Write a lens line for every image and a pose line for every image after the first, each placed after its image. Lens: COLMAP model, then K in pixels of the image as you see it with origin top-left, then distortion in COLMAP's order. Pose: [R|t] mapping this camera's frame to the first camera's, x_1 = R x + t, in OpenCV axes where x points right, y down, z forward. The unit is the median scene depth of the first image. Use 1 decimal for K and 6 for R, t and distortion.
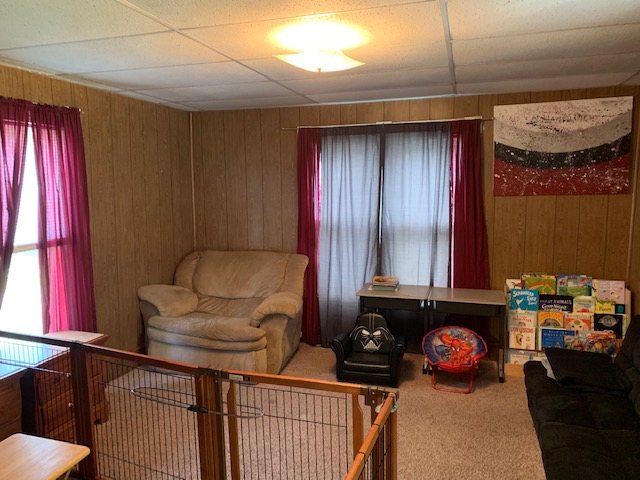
lens RADIAL K [[485.9, 0, 320.0], [0, 485.9, 240.0], [0, 0, 1]] dist [0.001643, -0.003452]
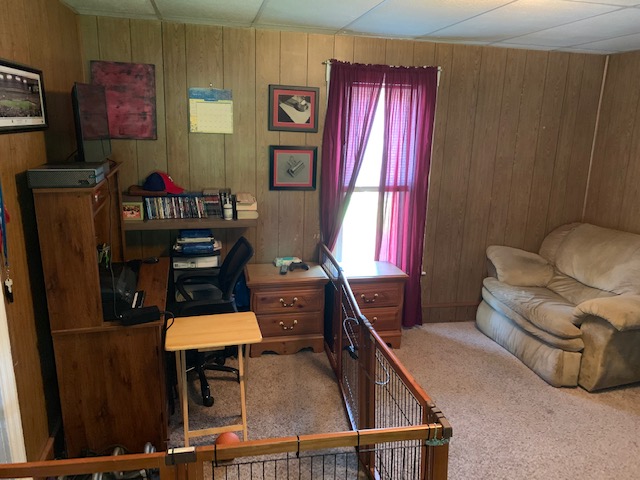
lens RADIAL K [[487.7, 0, 320.0], [0, 487.7, 240.0], [0, 0, 1]] dist [-0.004482, 0.000051]
pose [[0.506672, 0.219398, -0.833756, 0.302591], [-0.134866, 0.975342, 0.174698, -0.044526], [0.851525, 0.023931, 0.523768, 0.197527]]
